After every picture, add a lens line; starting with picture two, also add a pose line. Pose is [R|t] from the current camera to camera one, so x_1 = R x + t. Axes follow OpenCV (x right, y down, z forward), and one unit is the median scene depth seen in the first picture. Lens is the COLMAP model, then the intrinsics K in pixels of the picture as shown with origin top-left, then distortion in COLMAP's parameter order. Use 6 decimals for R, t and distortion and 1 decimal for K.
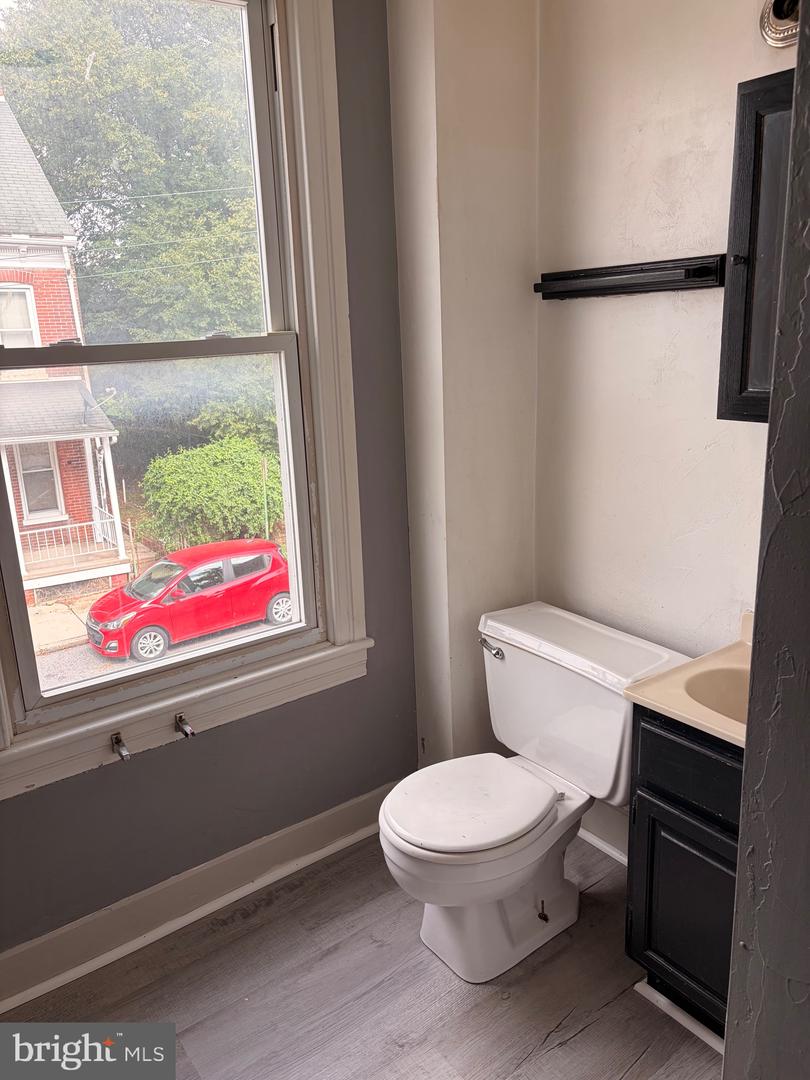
lens RADIAL K [[815.3, 0, 405.0], [0, 815.3, 540.0], [0, 0, 1]] dist [0.031192, -0.005444]
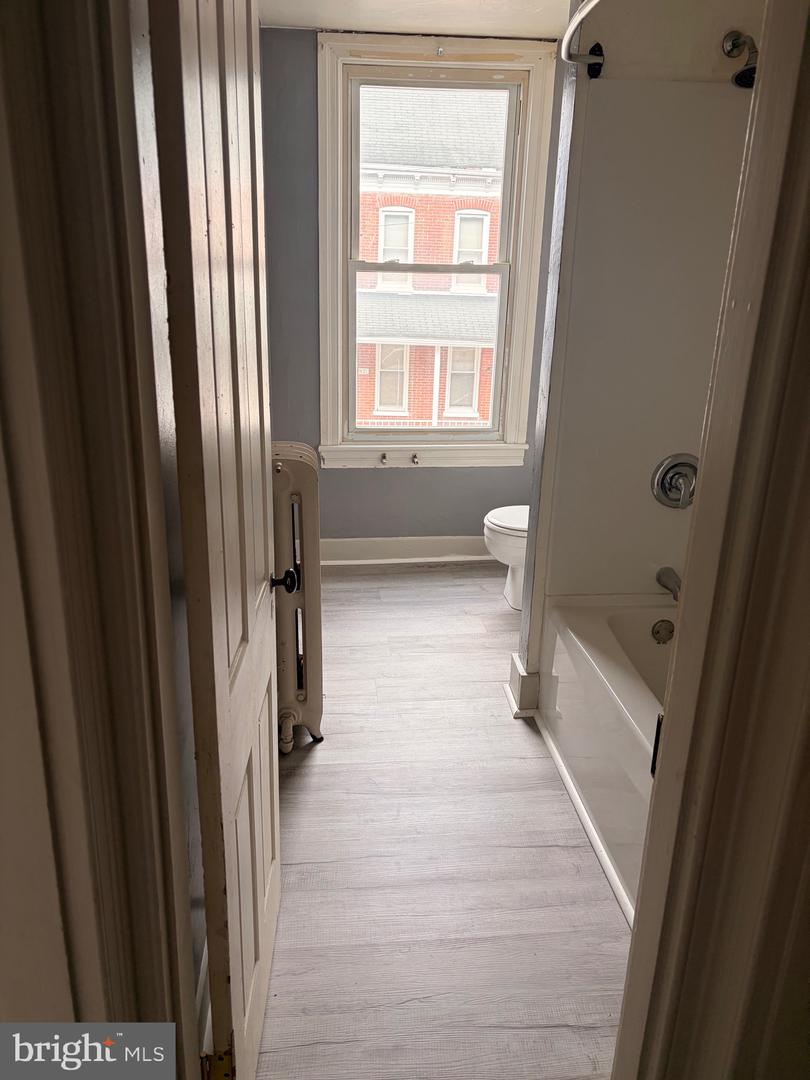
lens RADIAL K [[815.3, 0, 405.0], [0, 815.3, 540.0], [0, 0, 1]] dist [0.031192, -0.005444]
pose [[0.860396, 0.222708, -0.458388, 0.594681], [-0.185780, 0.974632, 0.124815, 0.154086], [0.474557, -0.022231, 0.879944, -0.692727]]
